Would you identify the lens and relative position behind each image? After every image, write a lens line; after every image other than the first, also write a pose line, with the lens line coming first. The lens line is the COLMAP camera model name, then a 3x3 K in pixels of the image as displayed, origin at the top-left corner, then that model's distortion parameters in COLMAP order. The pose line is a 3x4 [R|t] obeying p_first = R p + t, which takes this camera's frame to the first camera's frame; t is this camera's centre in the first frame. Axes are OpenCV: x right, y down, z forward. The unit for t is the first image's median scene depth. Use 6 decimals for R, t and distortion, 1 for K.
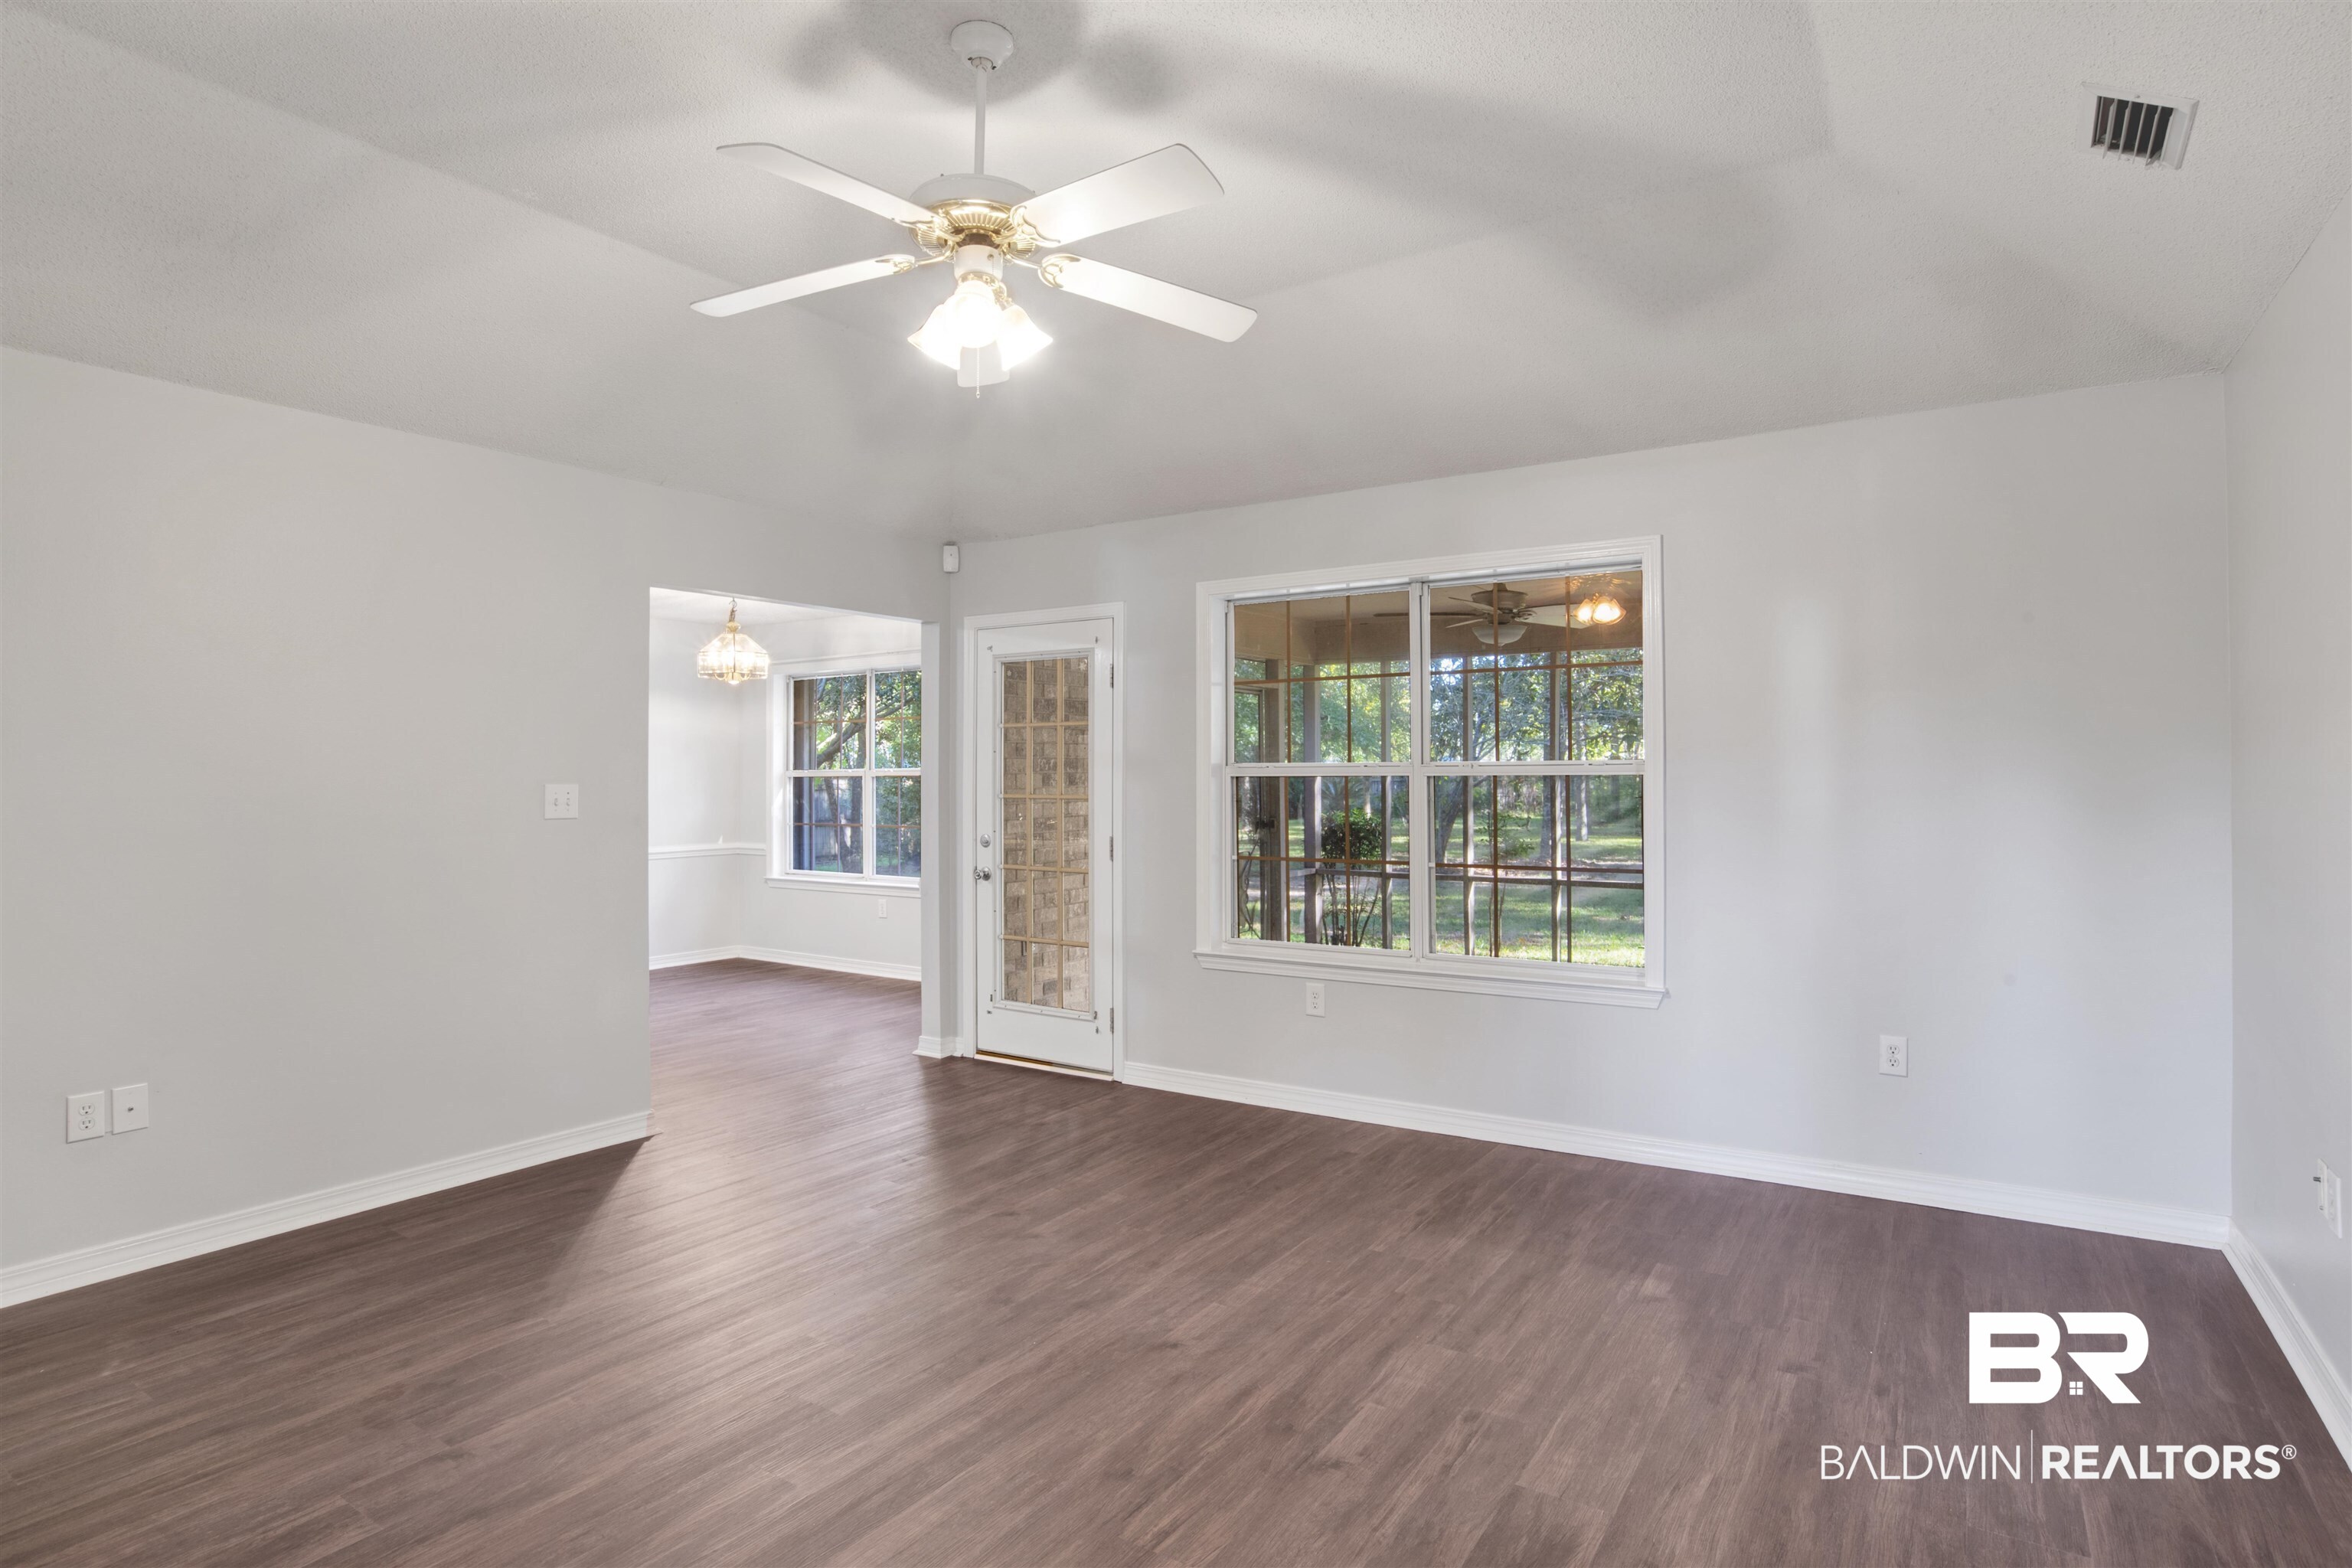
lens RADIAL K [[1230.8, 0, 1181.0], [0, 1230.8, 771.6], [0, 0, 1]] dist [-0.054383, 0.021609]
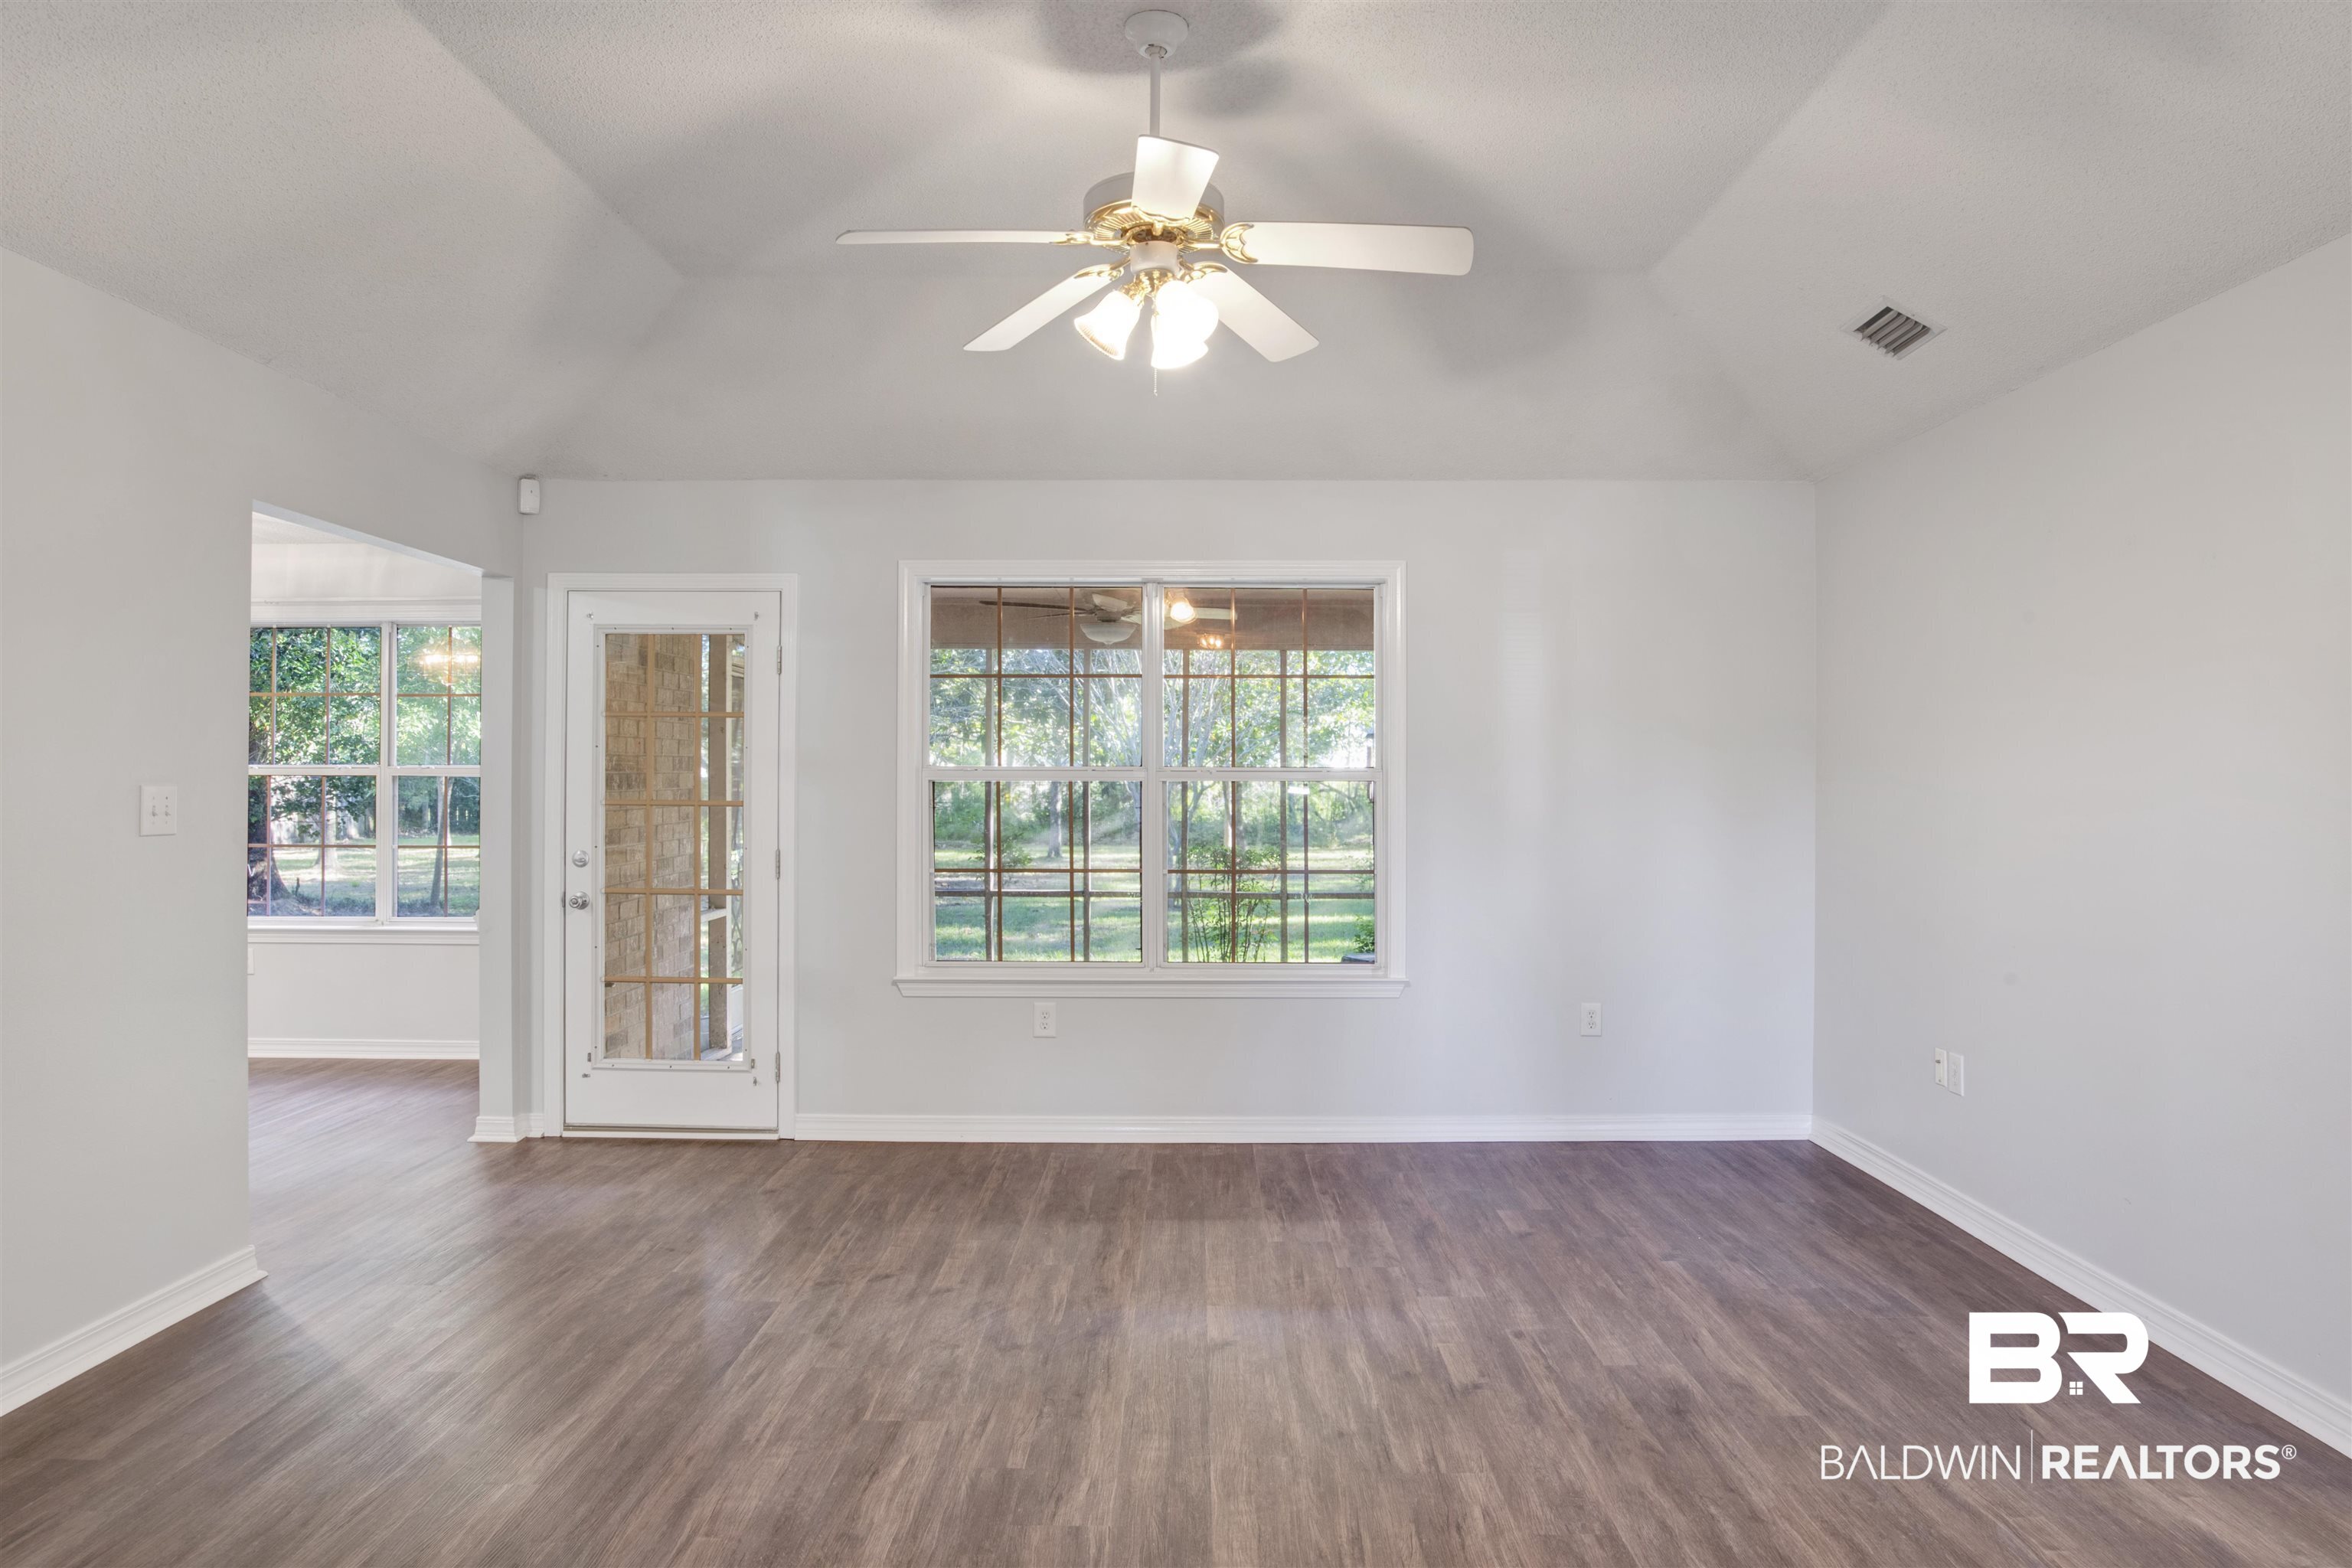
lens RADIAL K [[1488.0, 0, 1184.2], [0, 1488.0, 775.0], [0, 0, 1]] dist [-0.052913, 0.001448]
pose [[0.840696, 0.008744, 0.541436, -0.532901], [-0.009258, 0.999956, -0.001774, 0.000631], [-0.541428, -0.003521, 0.840740, -0.009229]]
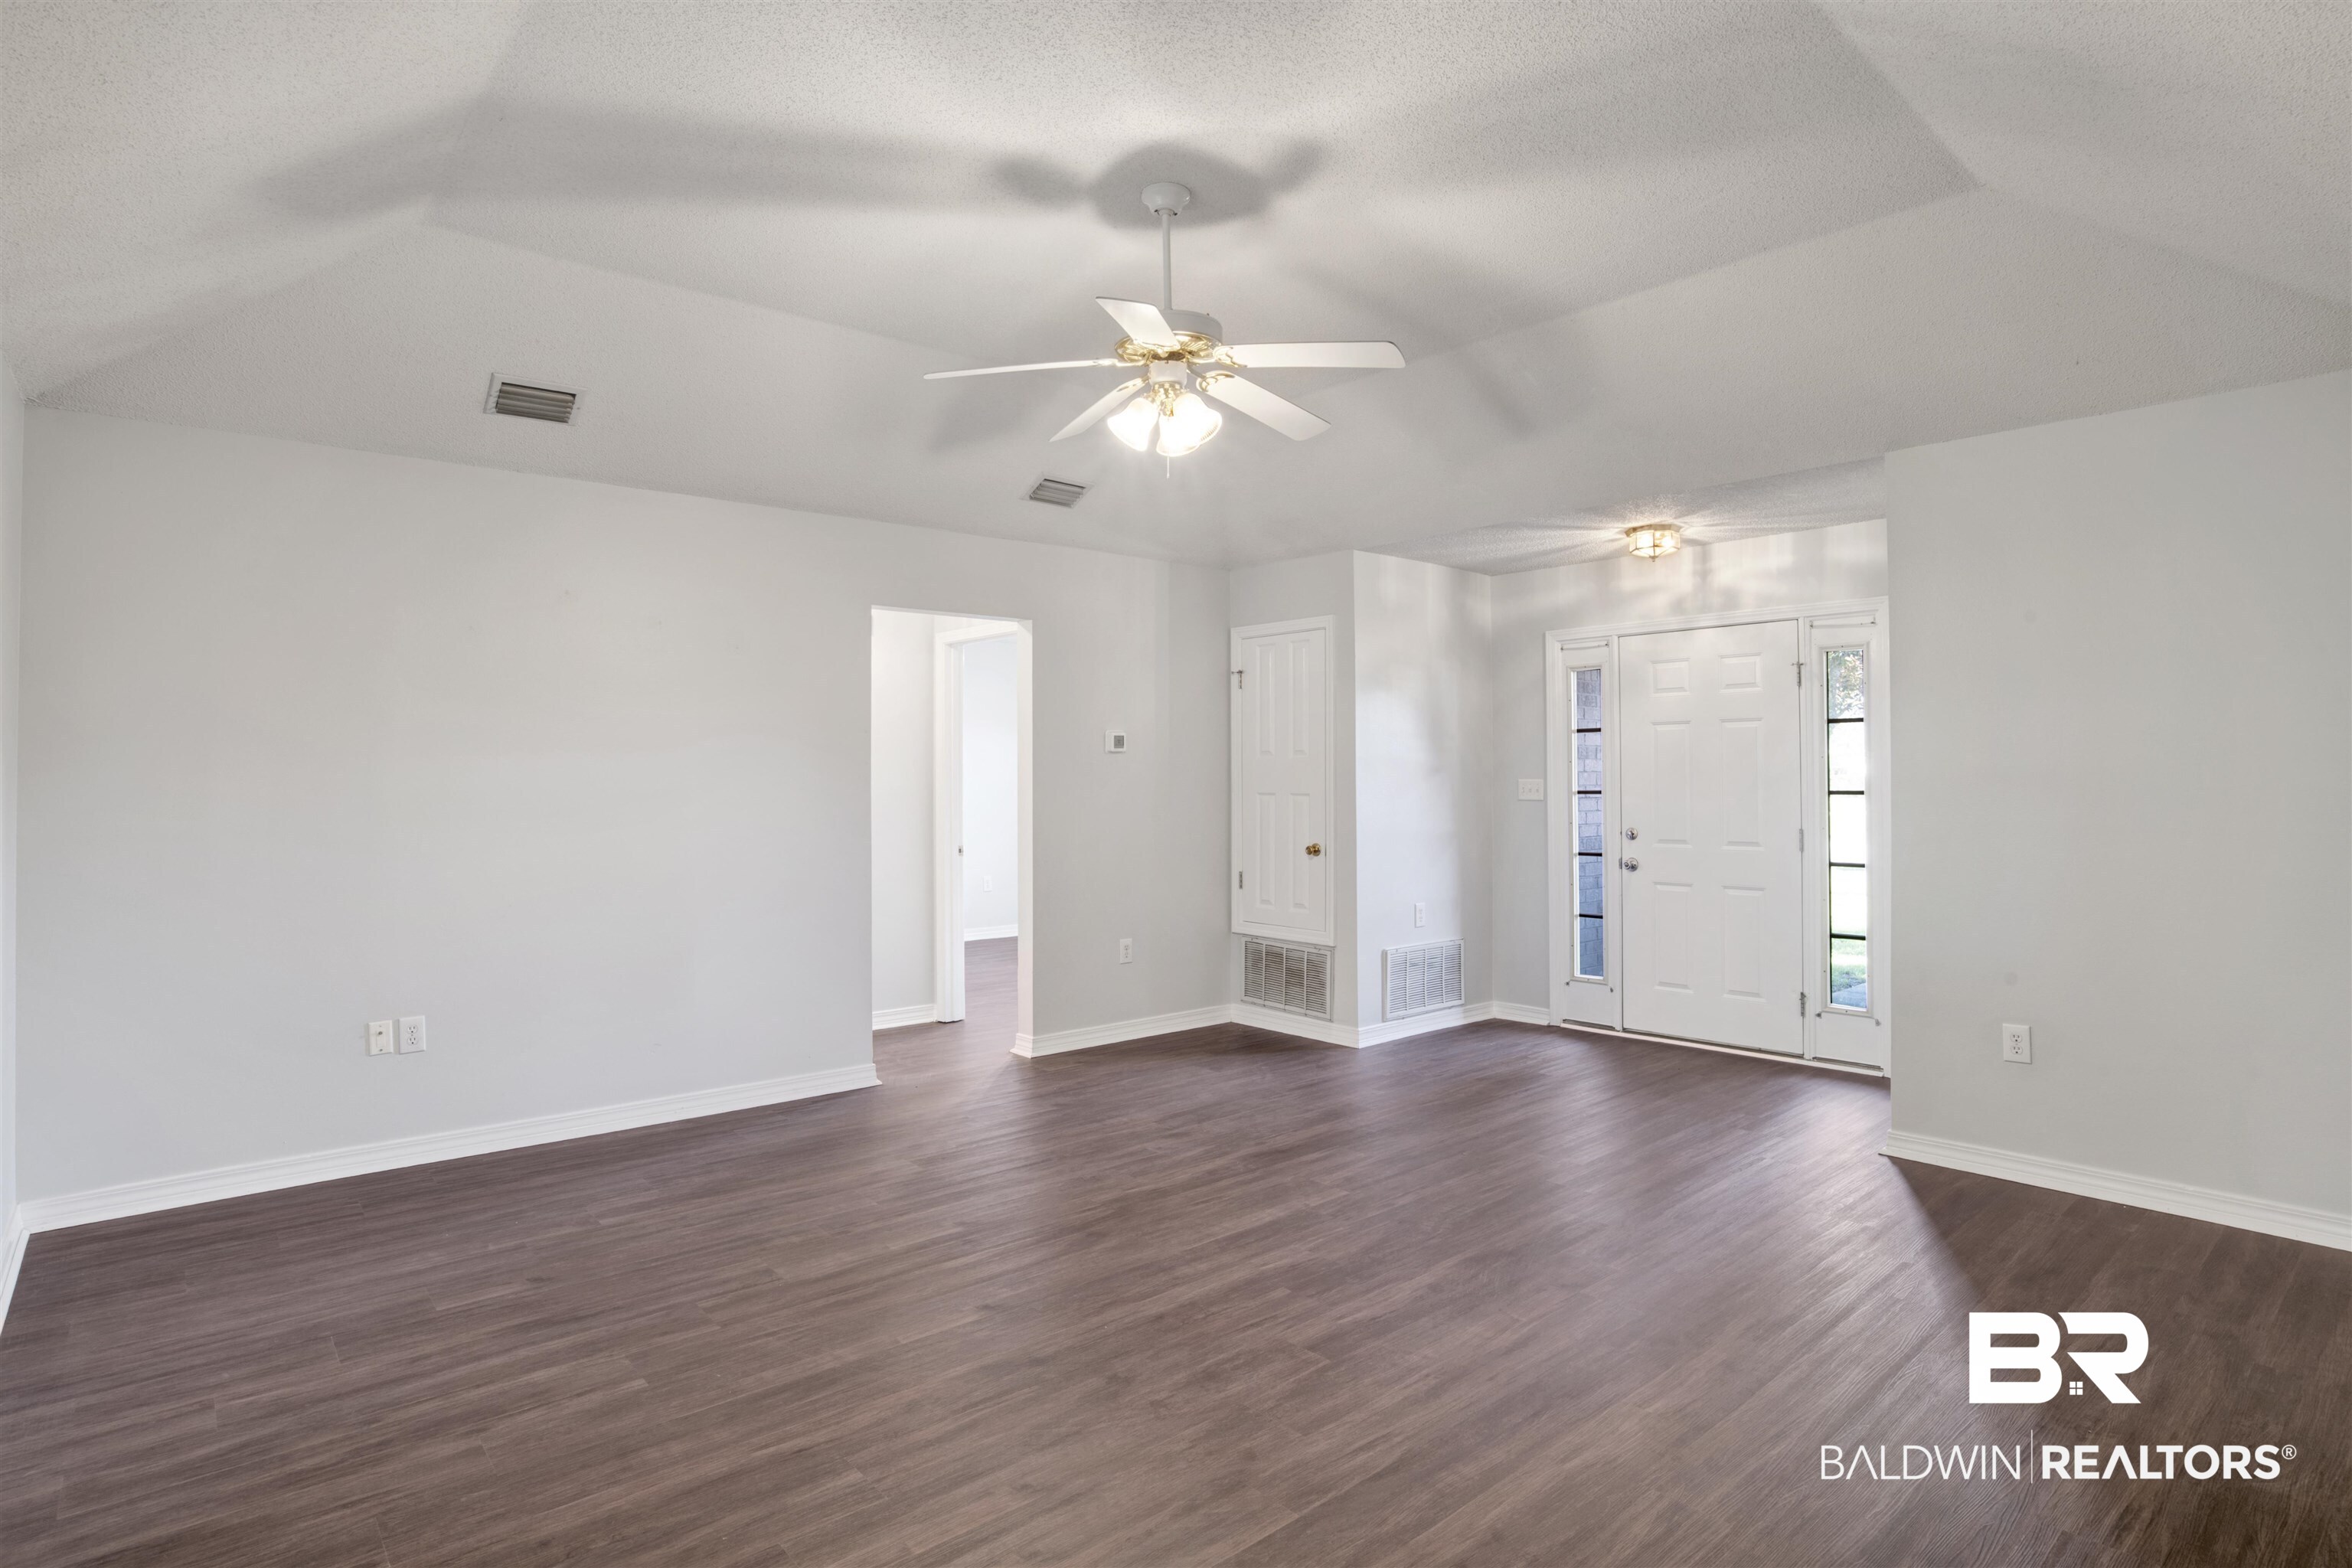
lens RADIAL K [[1230.8, 0, 1181.0], [0, 1230.8, 771.6], [0, 0, 1]] dist [-0.054383, 0.021609]
pose [[-0.960477, 0.008995, 0.278215, -0.360155], [0.007802, 0.999955, -0.005396, 0.002926], [-0.278251, -0.003013, -0.960504, 1.502537]]
